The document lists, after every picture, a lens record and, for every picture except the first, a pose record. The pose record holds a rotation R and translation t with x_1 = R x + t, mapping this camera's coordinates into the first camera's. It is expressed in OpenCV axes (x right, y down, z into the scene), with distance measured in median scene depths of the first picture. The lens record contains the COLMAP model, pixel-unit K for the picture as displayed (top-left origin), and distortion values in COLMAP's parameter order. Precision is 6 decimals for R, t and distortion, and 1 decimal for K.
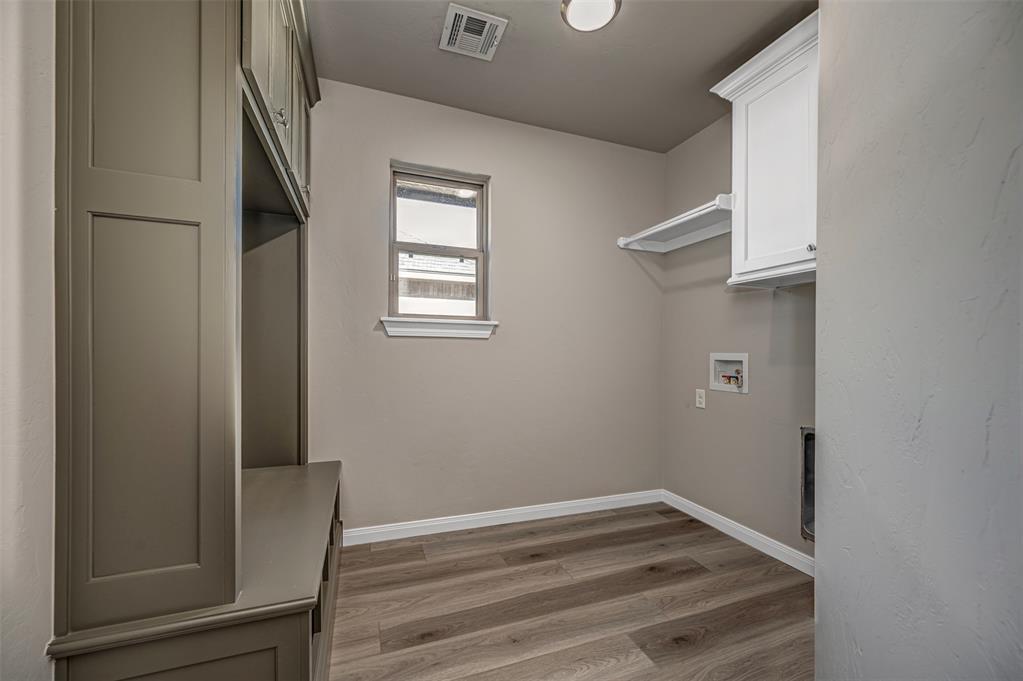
lens RADIAL K [[405.5, 0, 509.3], [0, 405.5, 332.8], [0, 0, 1]] dist [-0.002119, -0.000370]
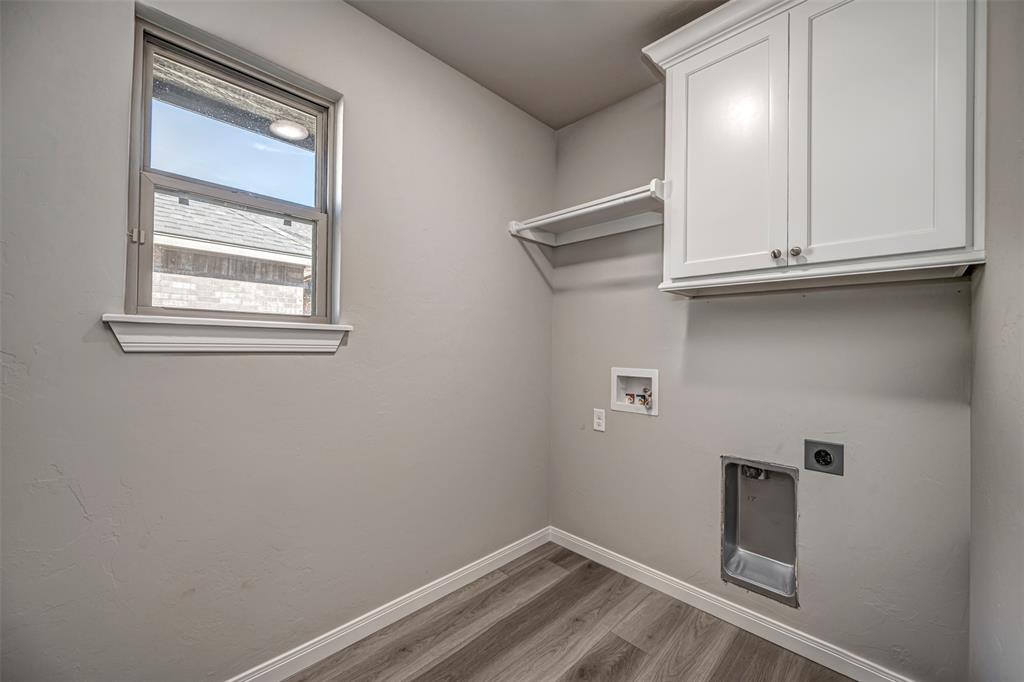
lens RADIAL K [[405.9, 0, 509.8], [0, 405.9, 333.3], [0, 0, 1]] dist [-0.002119, -0.000370]
pose [[0.910963, 0.017868, 0.412101, -0.063296], [-0.026236, 0.999548, 0.014657, -0.030646], [-0.411653, -0.024164, 0.911020, 0.313126]]
